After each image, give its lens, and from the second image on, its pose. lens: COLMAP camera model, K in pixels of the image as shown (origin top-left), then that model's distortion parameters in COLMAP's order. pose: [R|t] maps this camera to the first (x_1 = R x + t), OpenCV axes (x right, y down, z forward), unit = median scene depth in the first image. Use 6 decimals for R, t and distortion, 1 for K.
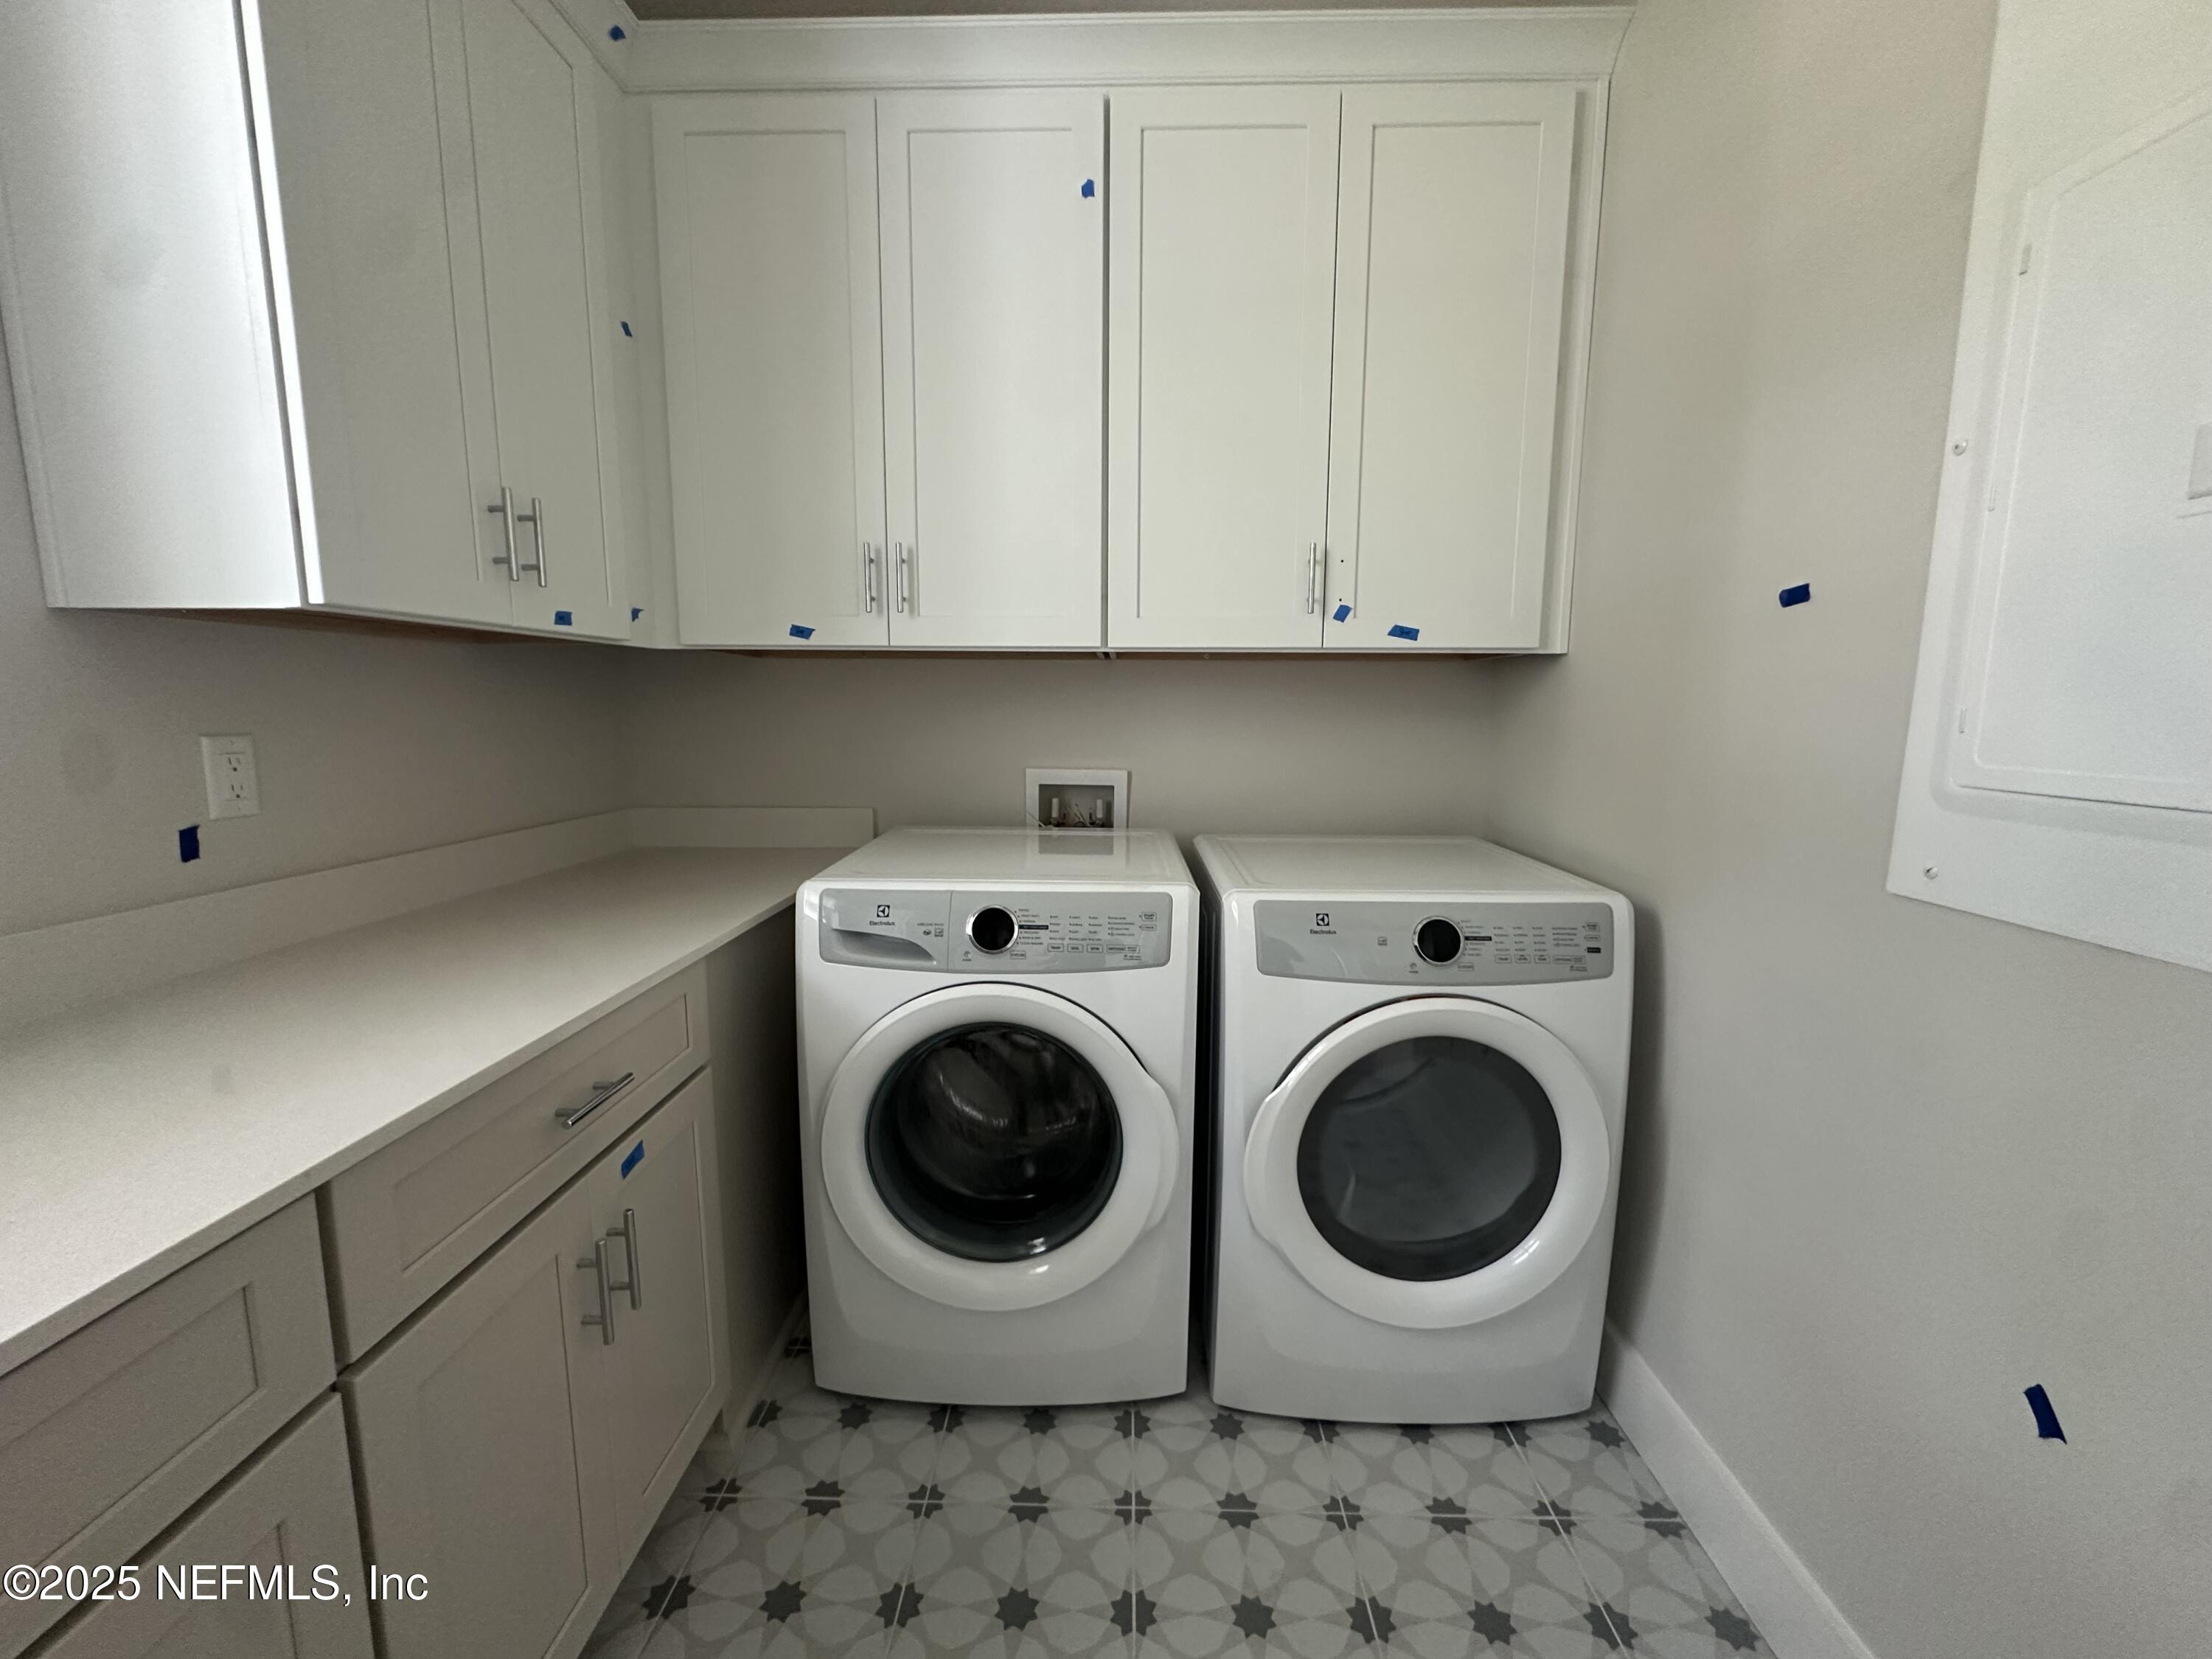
lens RADIAL K [[888.9, 0, 1105.9], [0, 888.9, 824.1], [0, 0, 1]] dist [-0.001143, -0.000461]
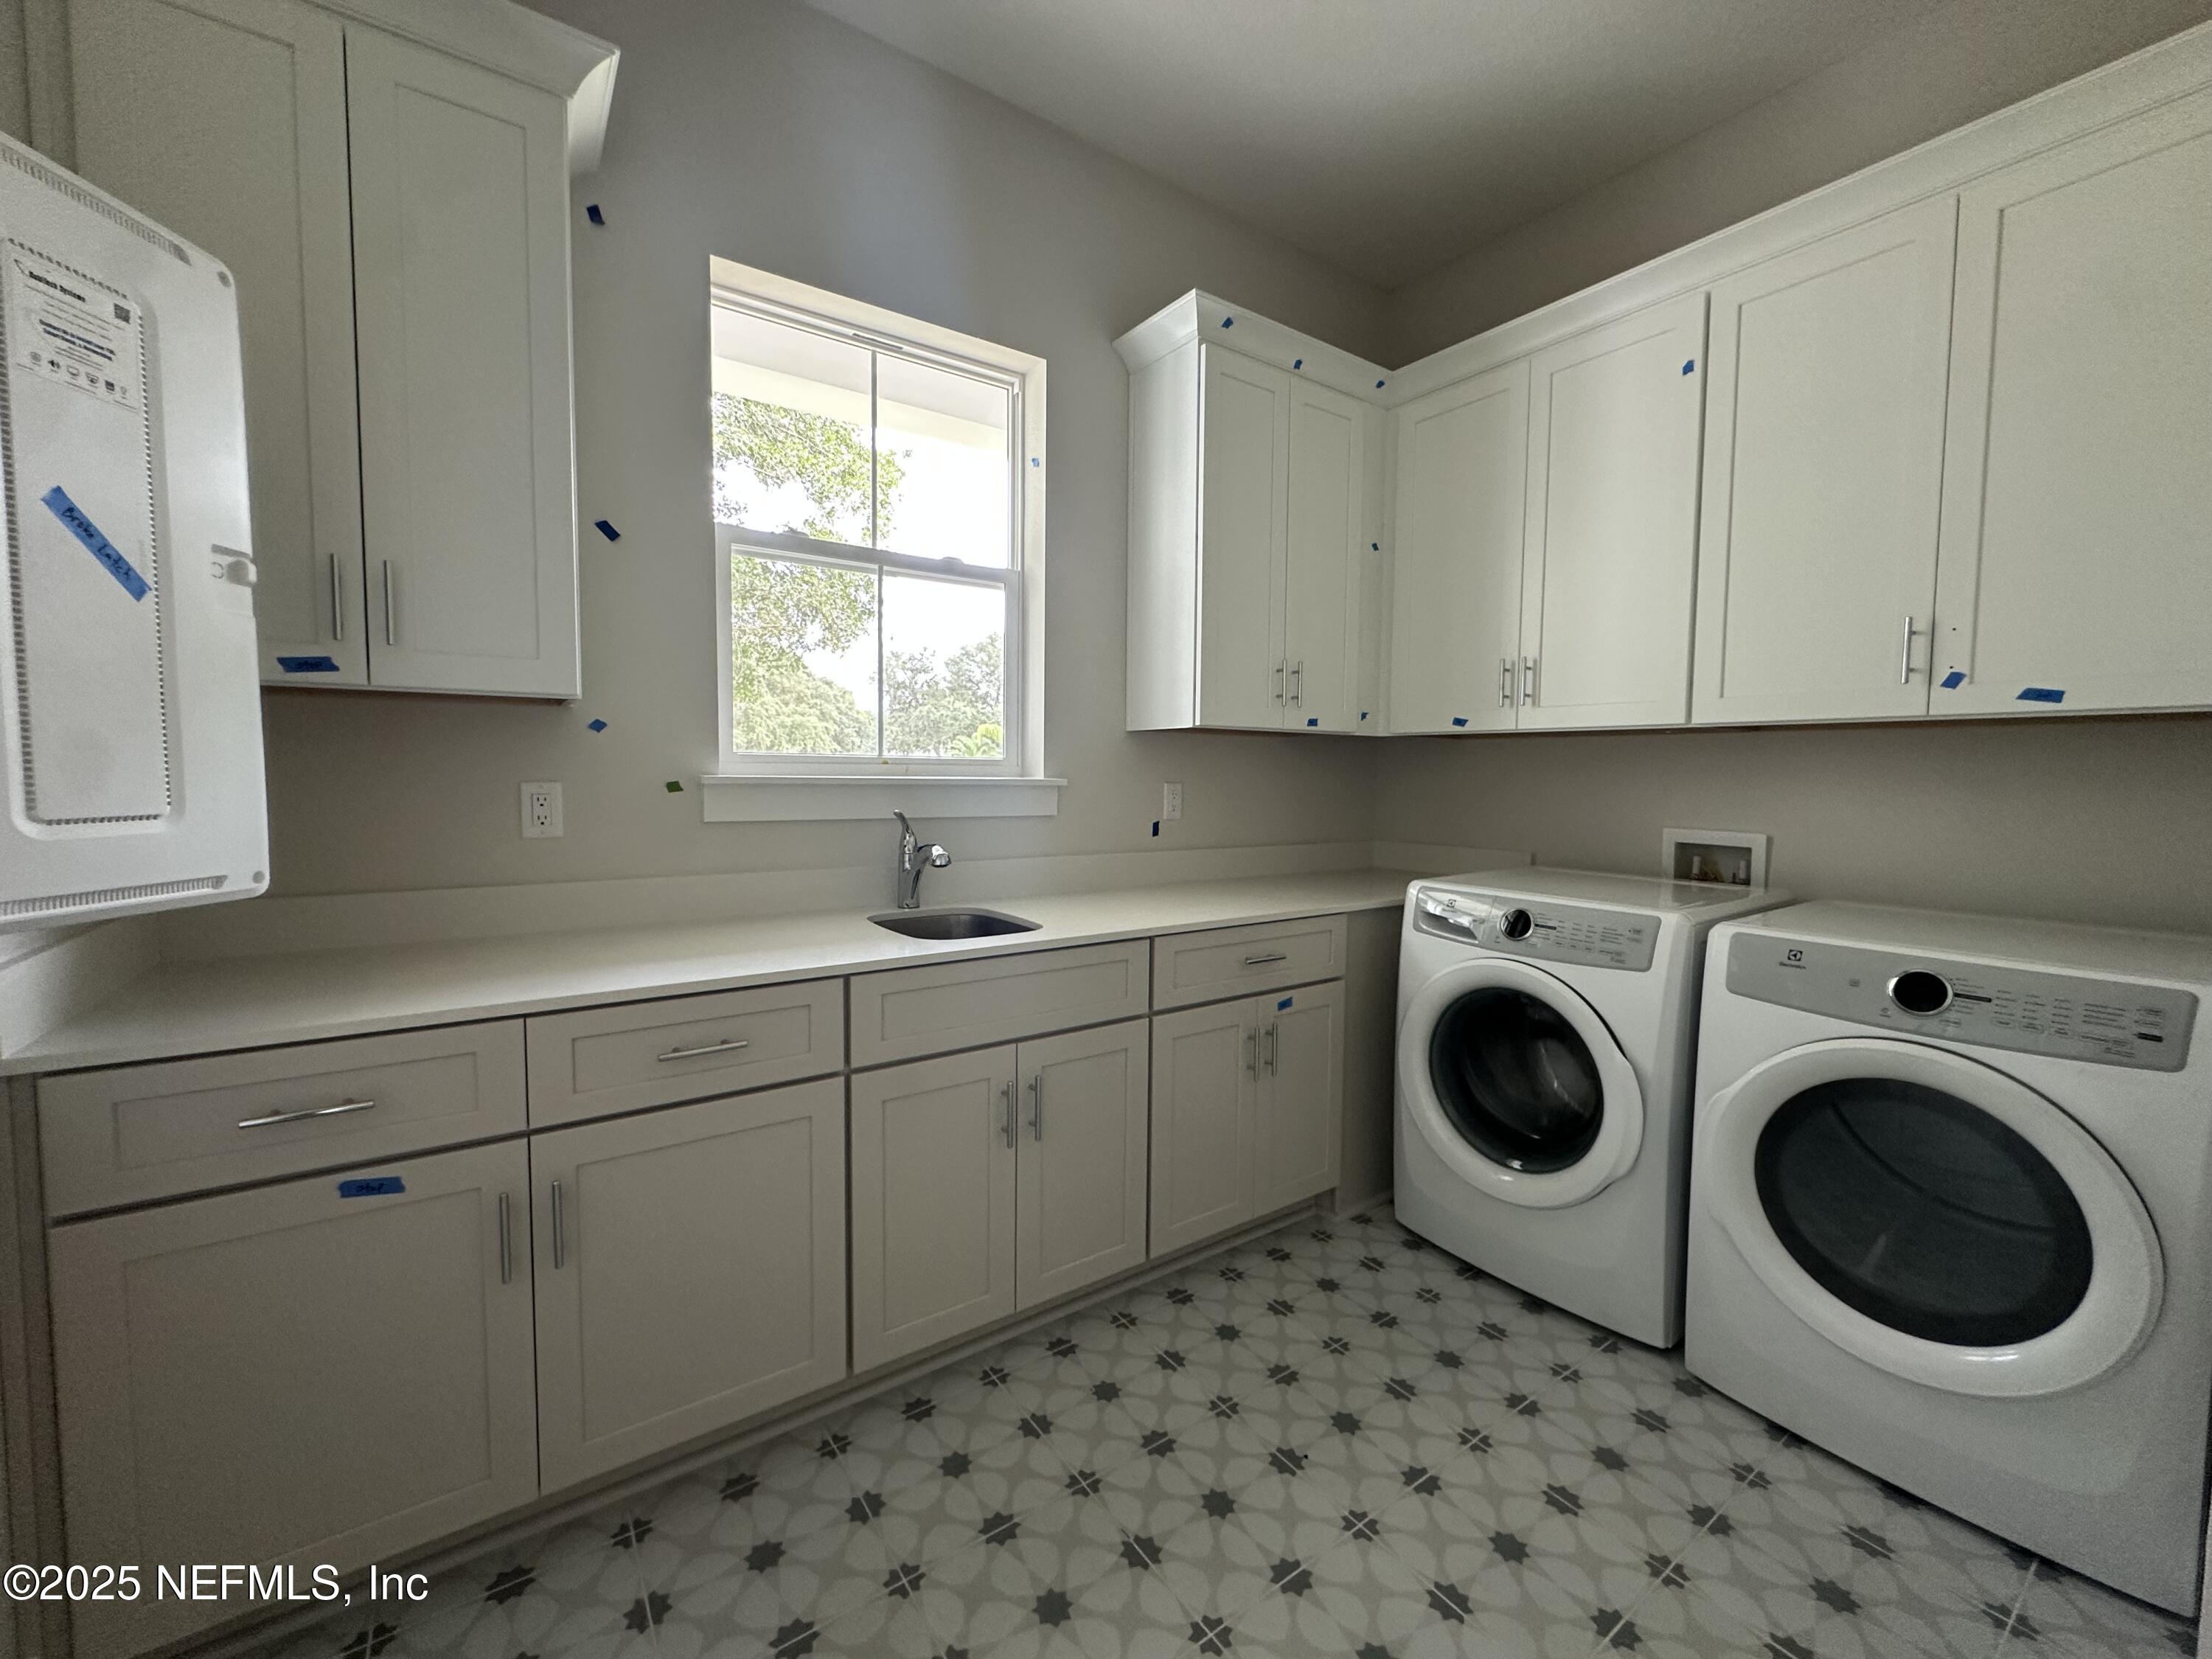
lens RADIAL K [[886.0, 0, 1103.8], [0, 886.0, 830.3], [0, 0, 1]] dist [-0.008339, 0.000345]
pose [[0.594399, 0.053729, -0.802373, 0.579338], [-0.115686, 0.993100, -0.019200, 0.067932], [0.795805, 0.104236, 0.596514, -0.378783]]
